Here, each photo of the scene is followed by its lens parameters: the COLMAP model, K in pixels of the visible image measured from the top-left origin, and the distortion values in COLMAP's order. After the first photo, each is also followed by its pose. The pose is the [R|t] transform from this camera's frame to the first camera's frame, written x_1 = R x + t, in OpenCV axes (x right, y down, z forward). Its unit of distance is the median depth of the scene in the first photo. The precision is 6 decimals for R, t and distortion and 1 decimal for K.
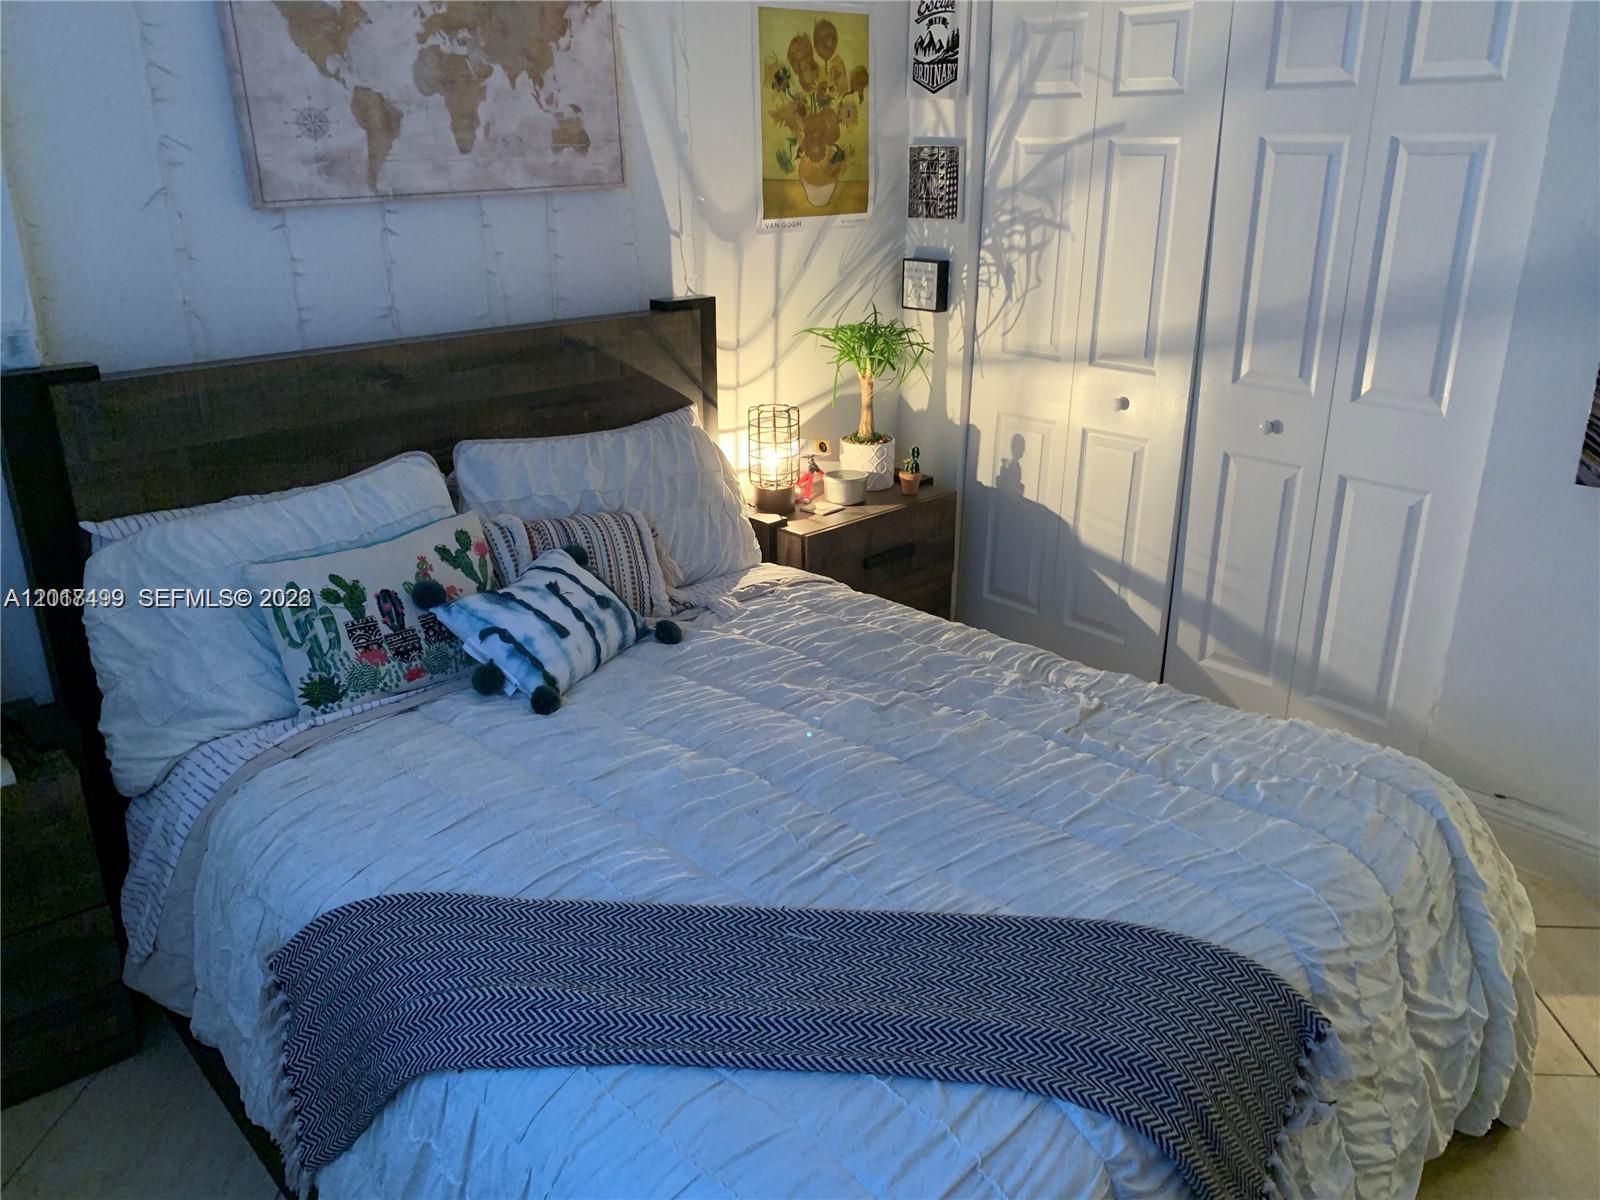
lens RADIAL K [[1238.1, 0, 800.0], [0, 1238.1, 600.0], [0, 0, 1]] dist [0.026545, -0.008154]
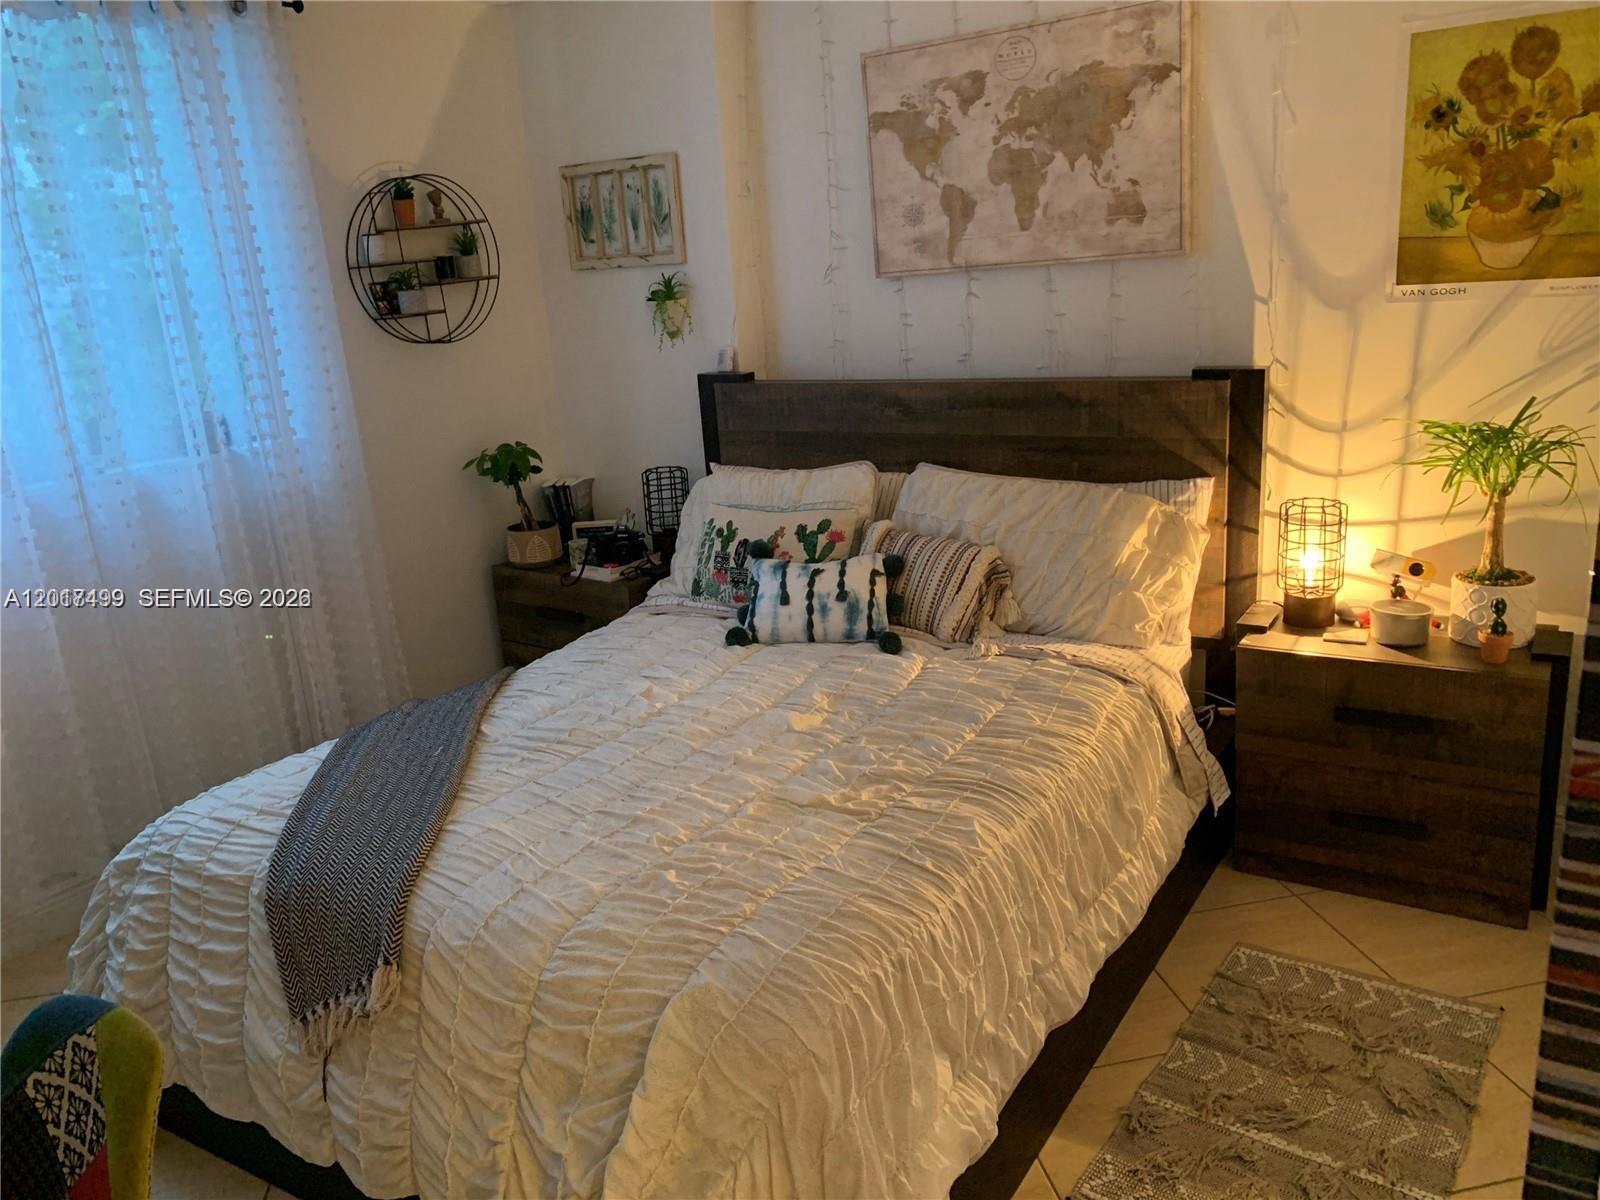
lens RADIAL K [[1290.6, 0, 800.0], [0, 1290.6, 651.2], [0, 0, 1]] dist [0.020592, -0.002208]
pose [[0.228368, 0.295766, -0.927562, 0.920804], [-0.269258, 0.934763, 0.231771, -0.206073], [0.935601, 0.196824, 0.293107, 0.501975]]
